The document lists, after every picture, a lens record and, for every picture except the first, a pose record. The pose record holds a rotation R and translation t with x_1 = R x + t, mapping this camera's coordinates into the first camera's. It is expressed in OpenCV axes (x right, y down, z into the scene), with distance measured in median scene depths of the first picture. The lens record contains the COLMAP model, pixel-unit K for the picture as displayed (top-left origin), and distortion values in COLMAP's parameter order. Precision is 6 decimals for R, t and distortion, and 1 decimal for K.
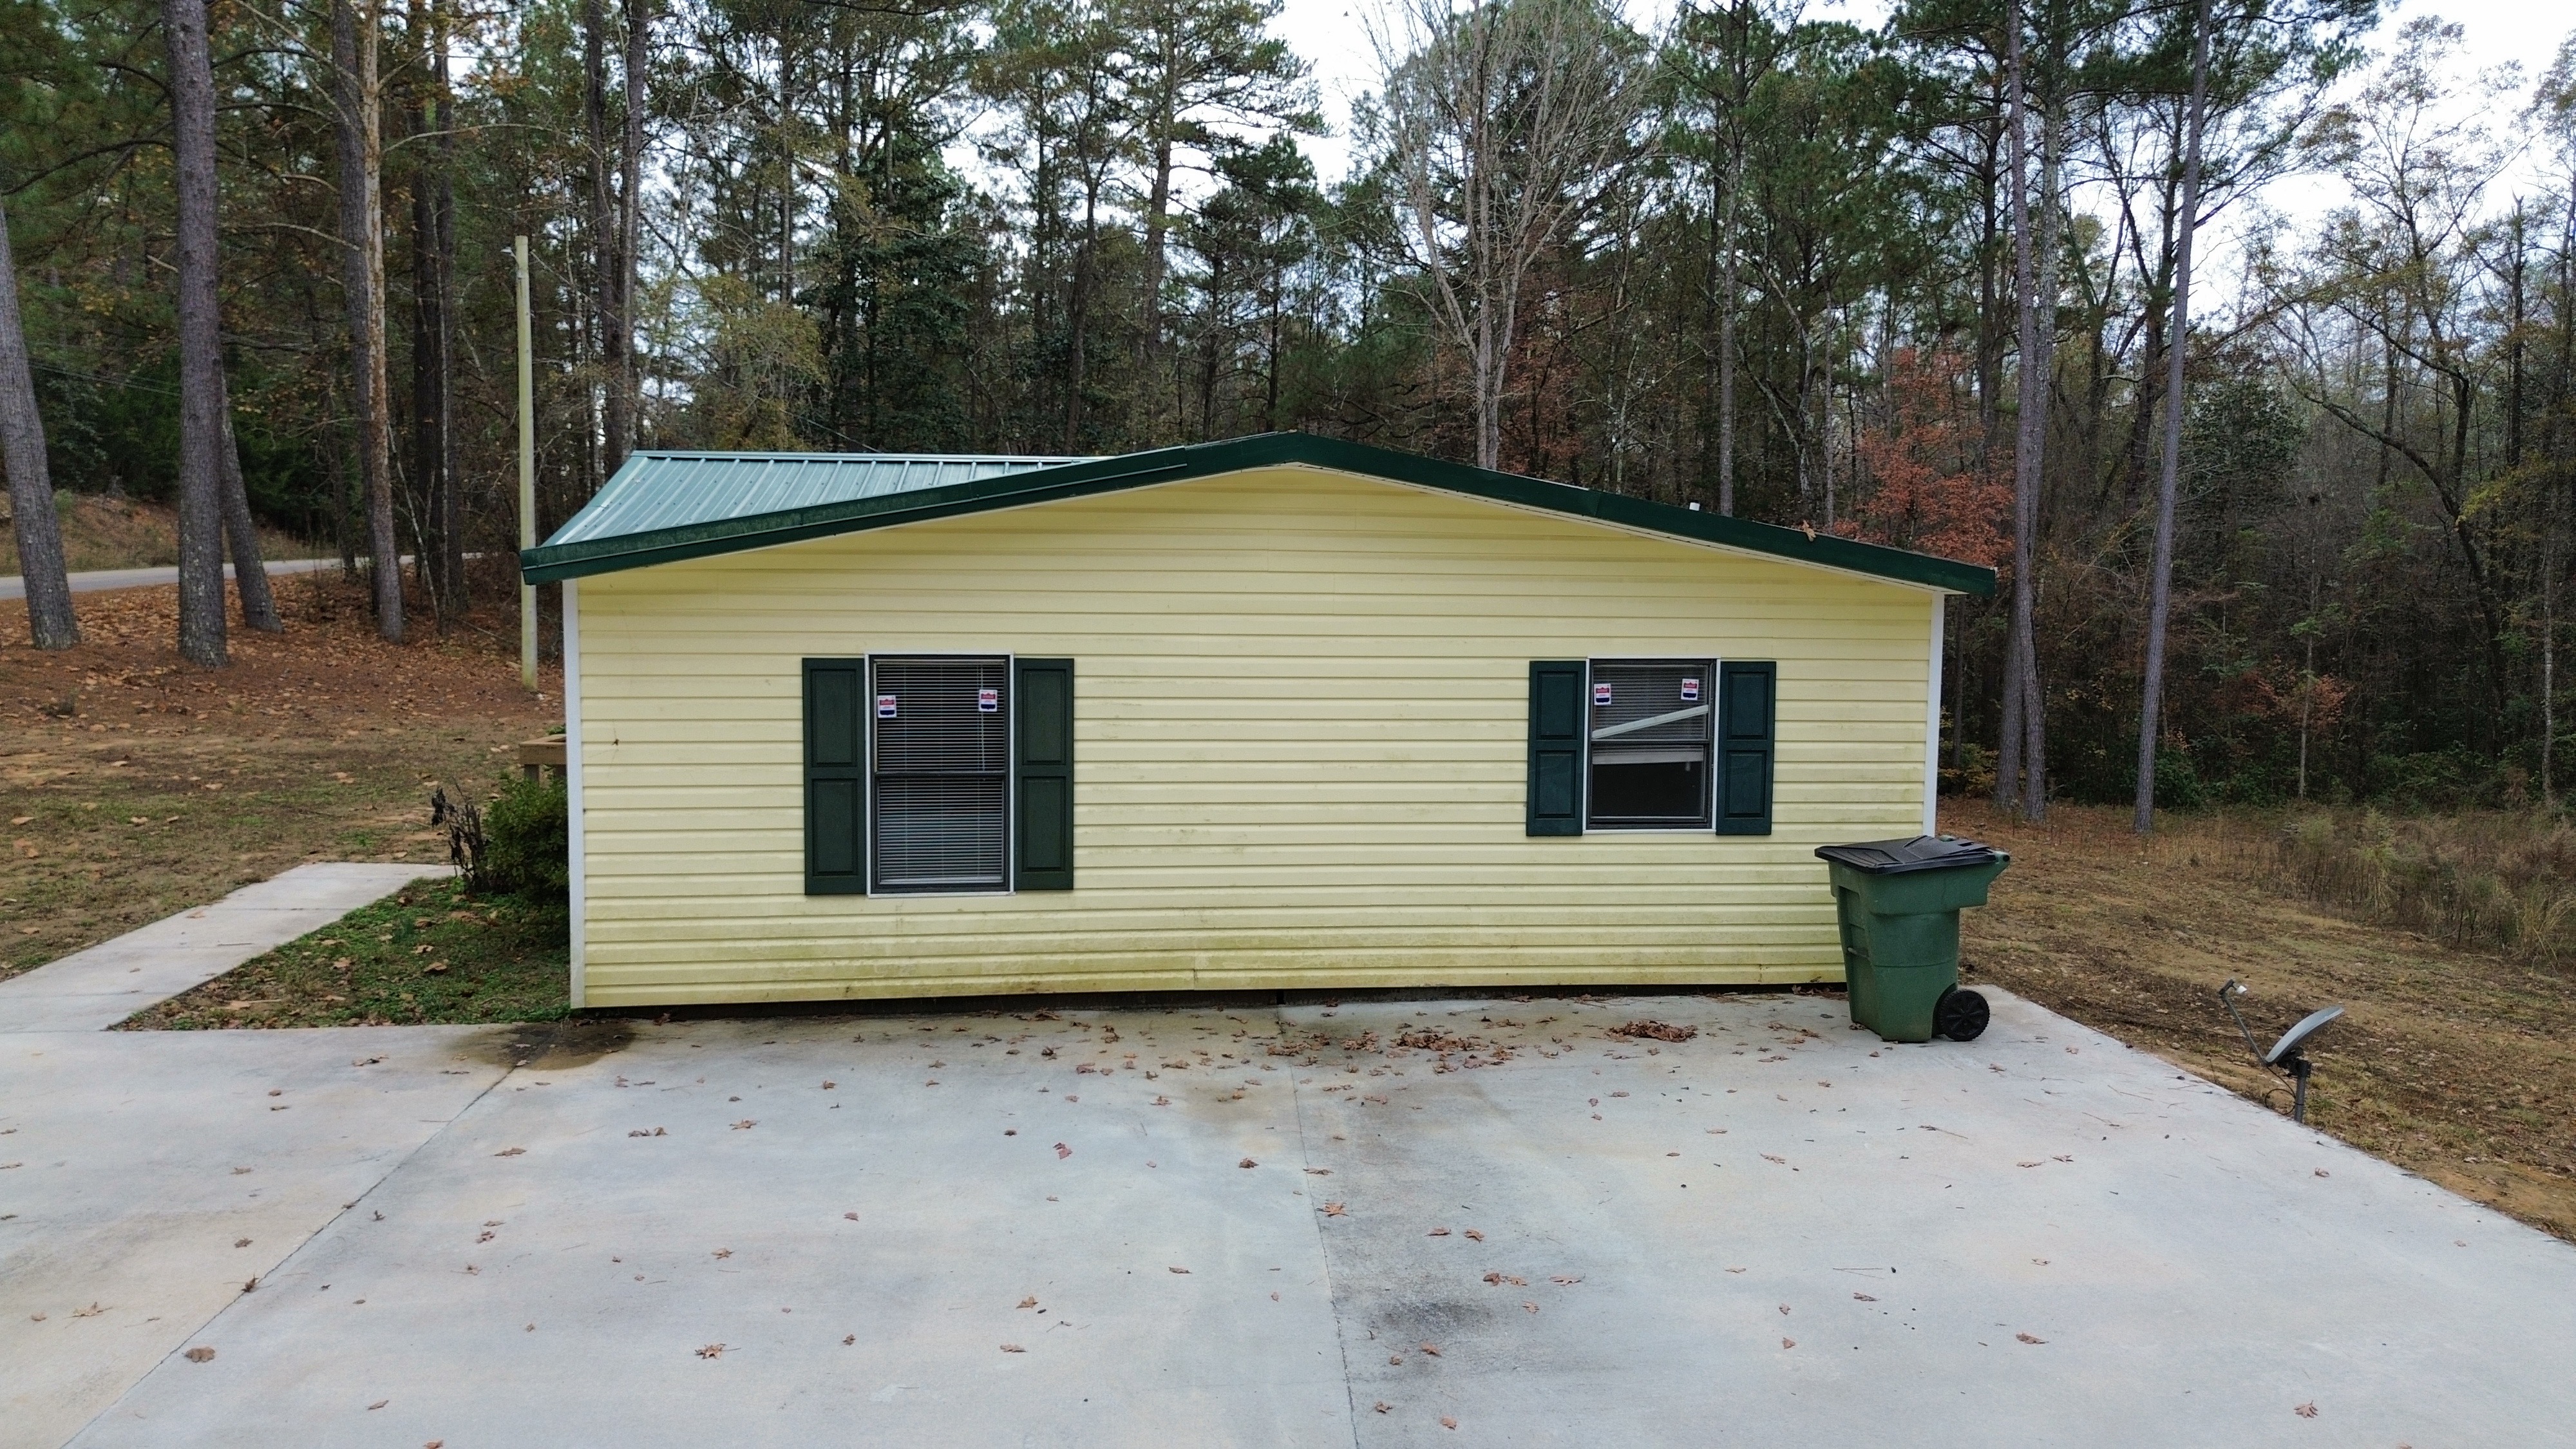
lens RADIAL K [[1821.6, 0, 1293.2], [0, 1821.6, 734.9], [0, 0, 1]] dist [0.071351, -0.063156]
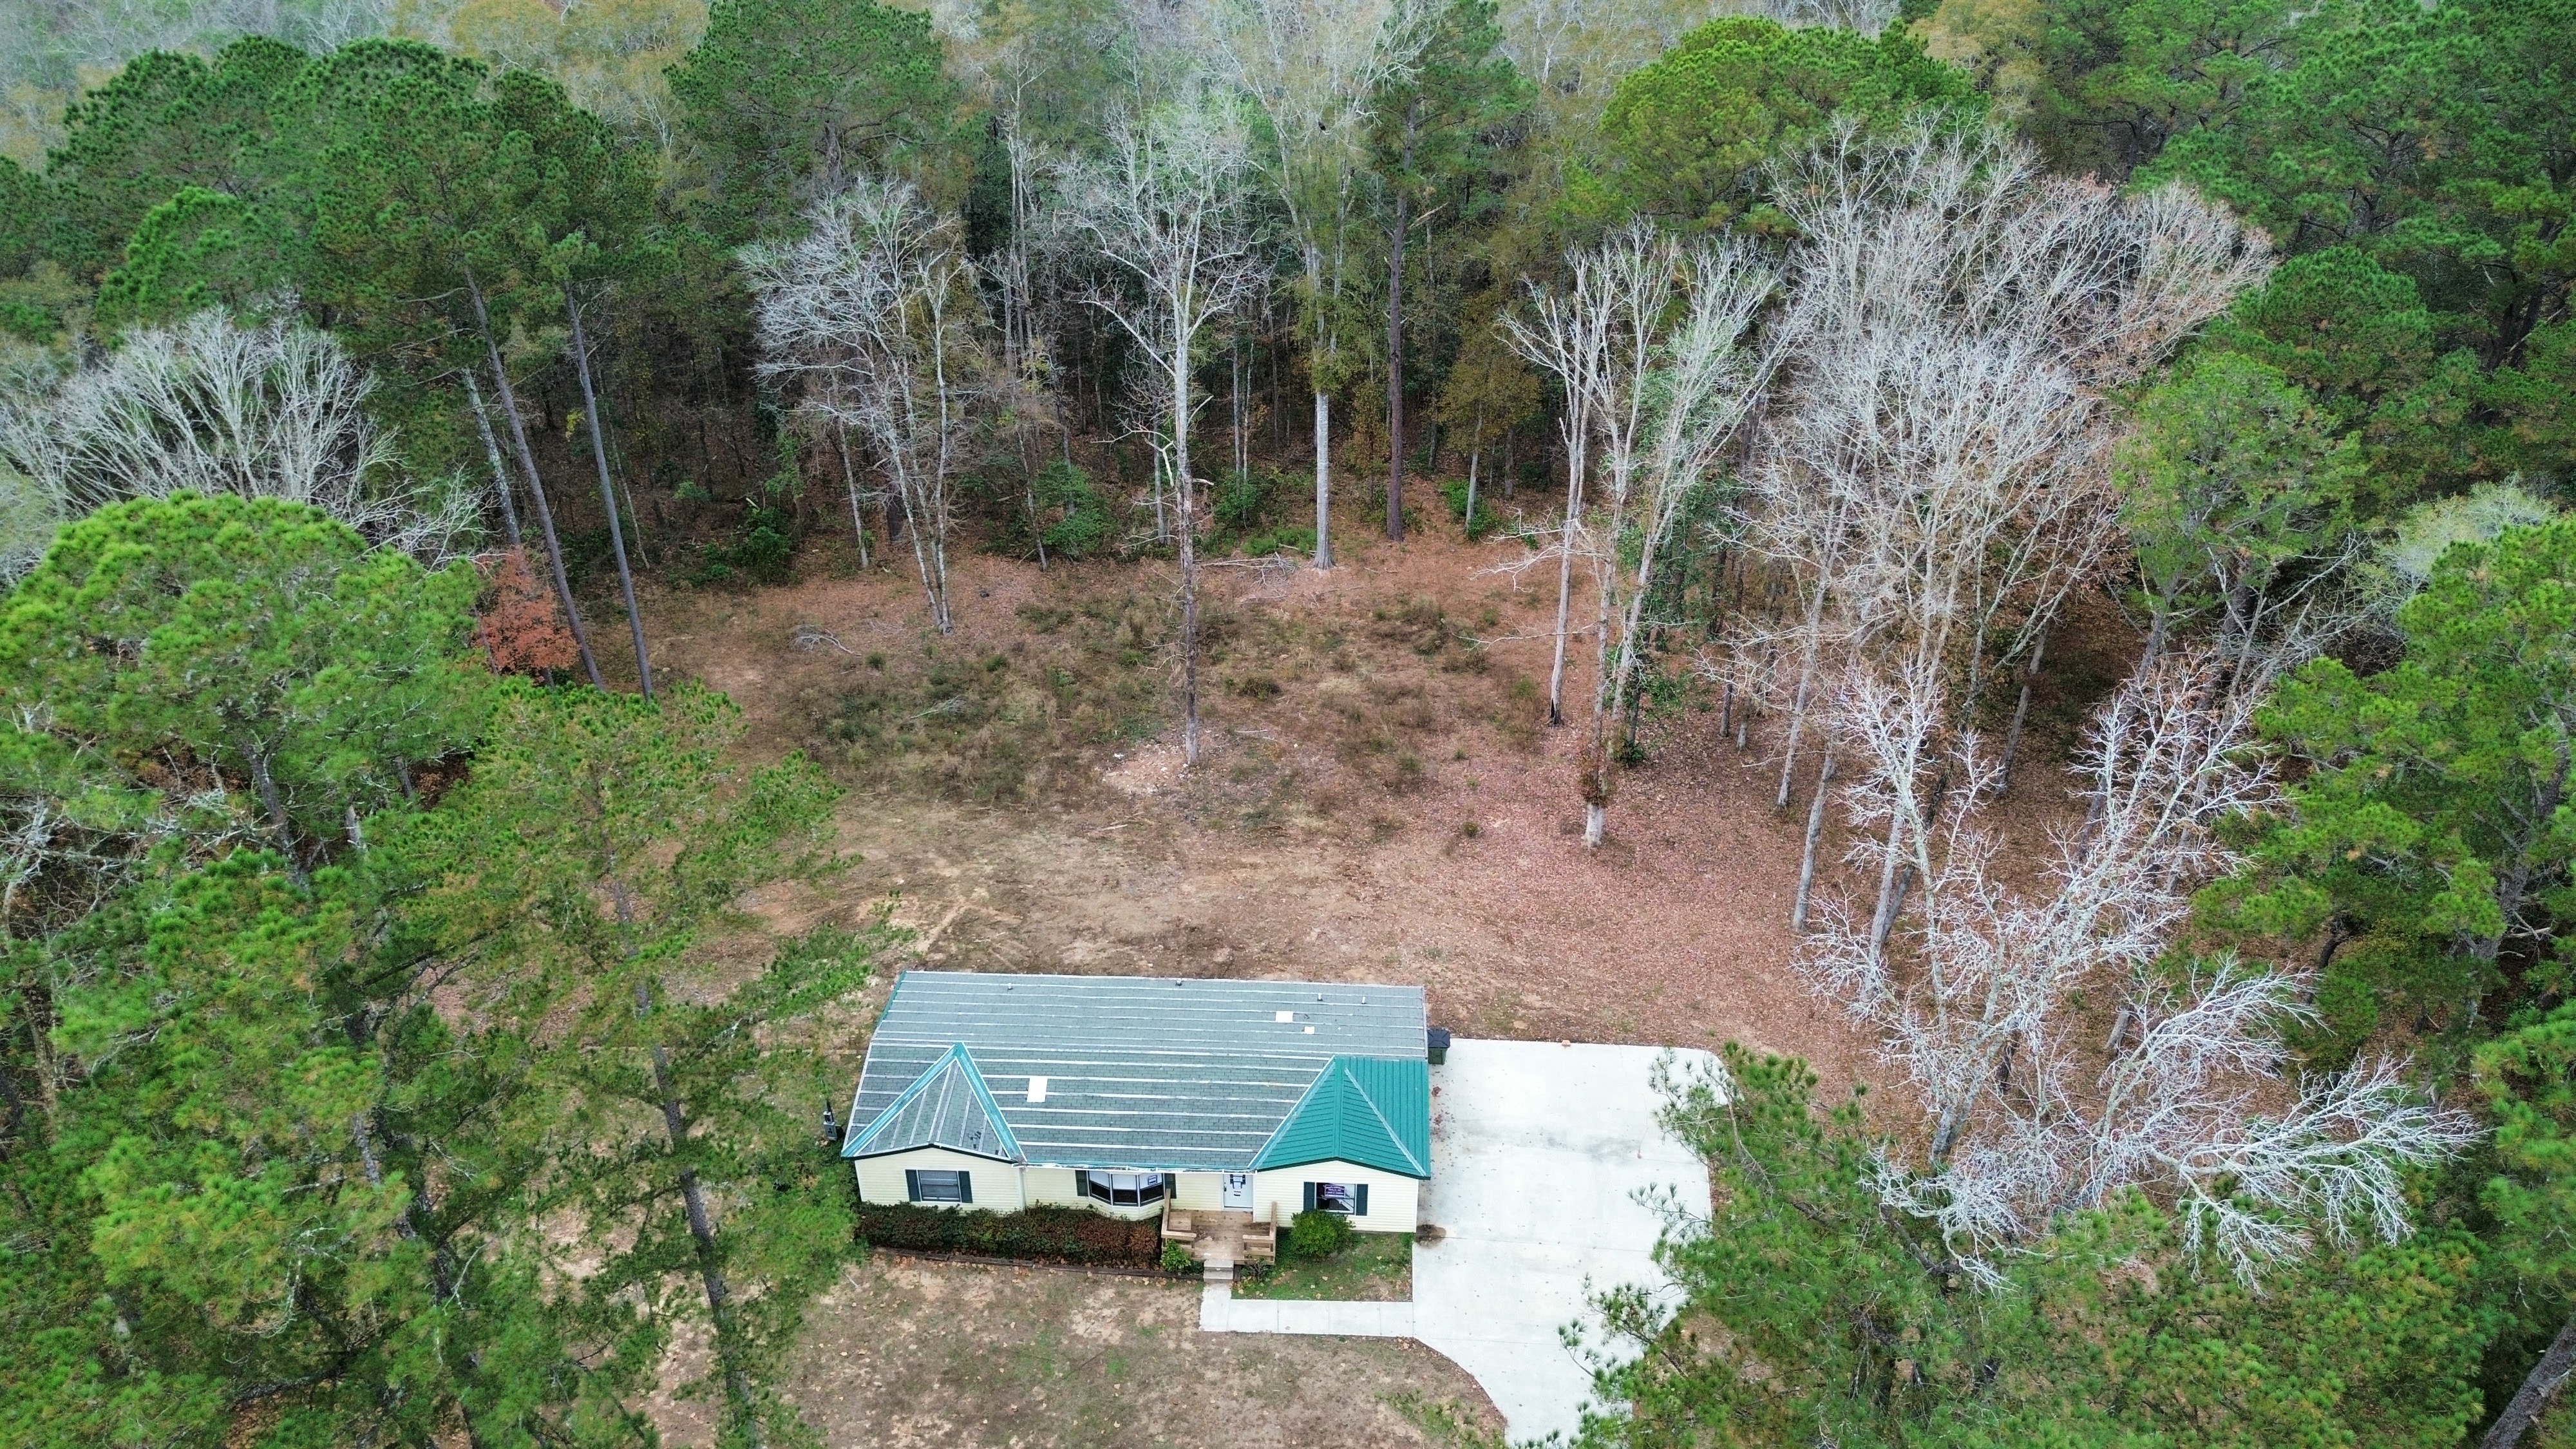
lens RADIAL K [[1843.0, 0, 1292.2], [0, 1843.0, 720.8], [0, 0, 1]] dist [0.126742, -0.128732]
pose [[0.163921, -0.552744, 0.817070, -5.756027], [0.084359, 0.833094, 0.546660, -5.807177], [-0.982860, -0.020682, 0.183190, 0.542320]]
